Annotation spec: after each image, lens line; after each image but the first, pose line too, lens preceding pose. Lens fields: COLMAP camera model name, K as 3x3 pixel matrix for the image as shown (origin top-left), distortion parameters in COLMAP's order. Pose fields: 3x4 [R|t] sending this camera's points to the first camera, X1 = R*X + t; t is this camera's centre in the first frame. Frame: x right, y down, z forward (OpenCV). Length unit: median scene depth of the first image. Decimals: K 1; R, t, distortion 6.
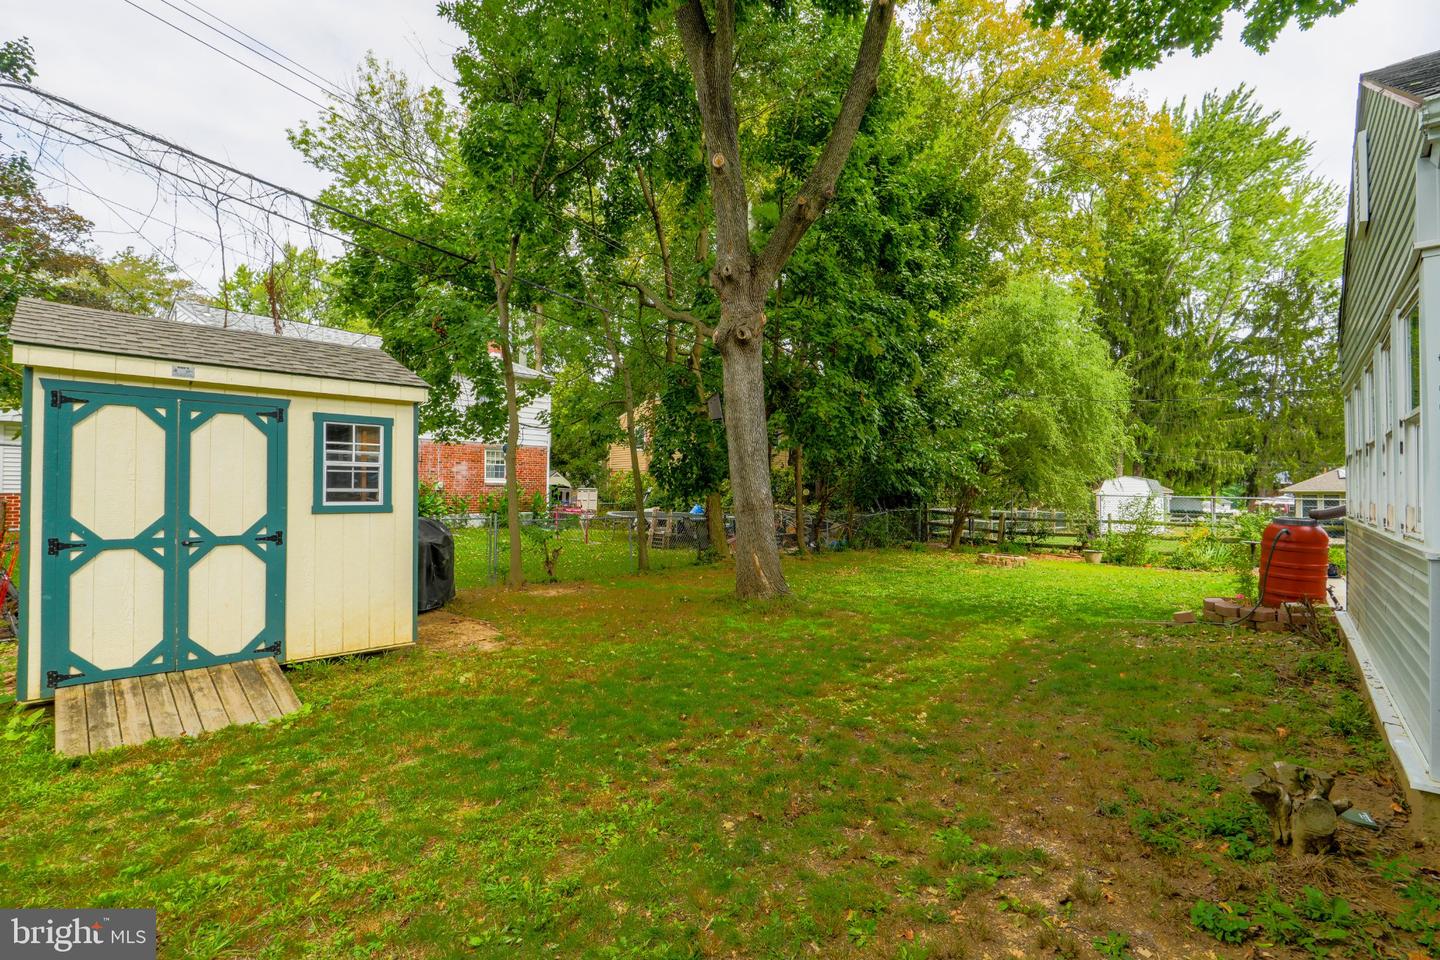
lens RADIAL K [[668.0, 0, 720.0], [0, 668.0, 480.0], [0, 0, 1]] dist [0.002583, 0.000468]
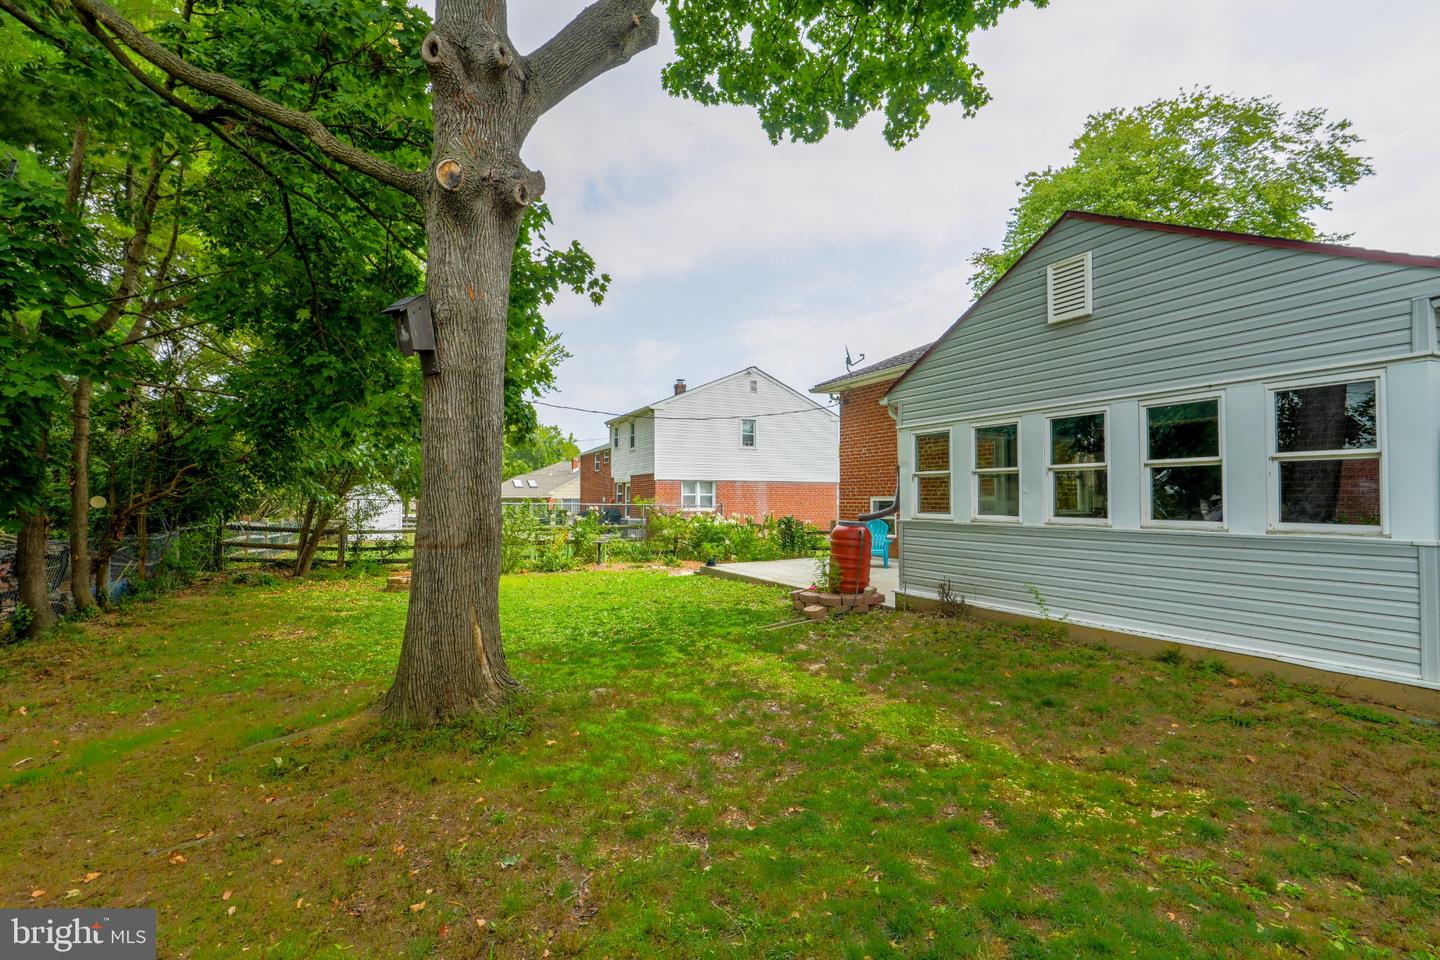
lens RADIAL K [[668.0, 0, 720.0], [0, 668.0, 480.0], [0, 0, 1]] dist [0.002583, 0.000468]
pose [[0.402669, 0.021284, 0.915098, -0.151328], [-0.012837, 0.999763, -0.017605, 0.002321], [-0.915256, -0.004658, 0.402847, 0.269207]]
